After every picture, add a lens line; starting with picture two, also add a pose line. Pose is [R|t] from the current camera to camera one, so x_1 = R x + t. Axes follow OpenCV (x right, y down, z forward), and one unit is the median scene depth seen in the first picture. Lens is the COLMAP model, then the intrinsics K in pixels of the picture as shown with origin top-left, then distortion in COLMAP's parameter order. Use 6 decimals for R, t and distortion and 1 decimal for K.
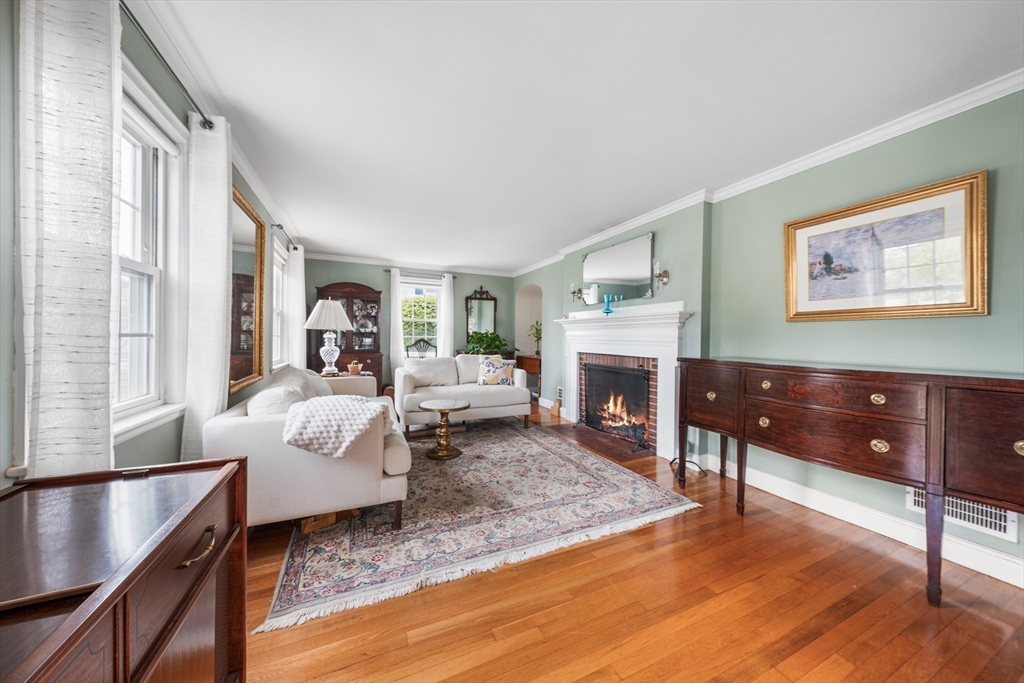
lens RADIAL K [[340.4, 0, 508.0], [0, 340.4, 339.3], [0, 0, 1]] dist [-0.008104, 0.000549]
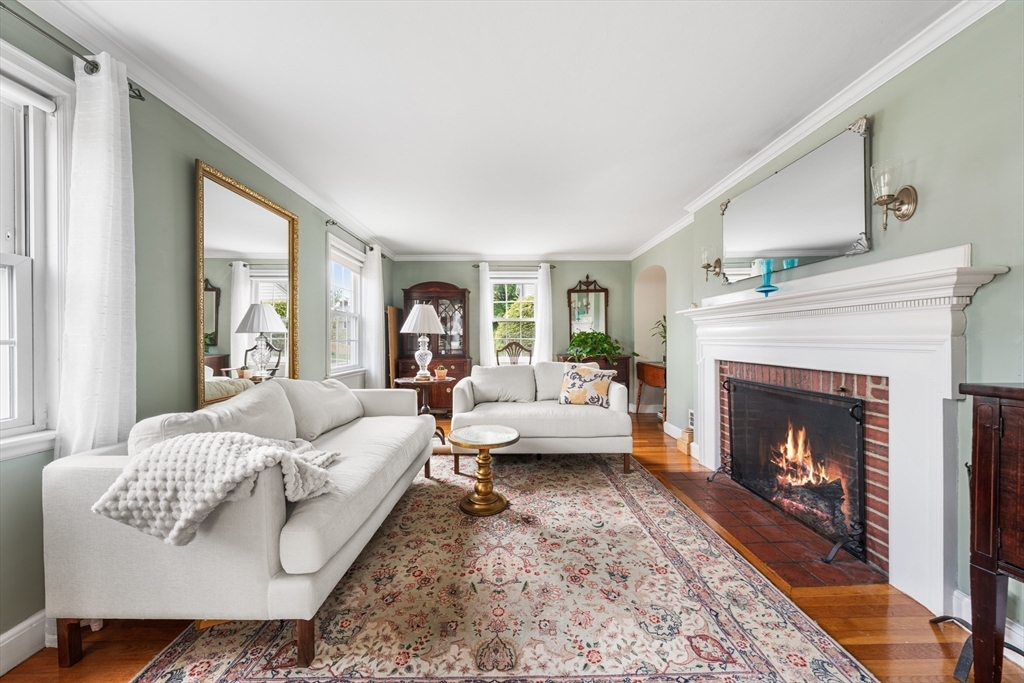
lens RADIAL K [[340.4, 0, 515.2], [0, 340.4, 339.8], [0, 0, 1]] dist [-0.008104, 0.000549]
pose [[0.916831, -0.014605, -0.399007, 0.148106], [0.012442, 0.999891, -0.008010, 0.000966], [0.399081, 0.002379, 0.916913, 0.352120]]
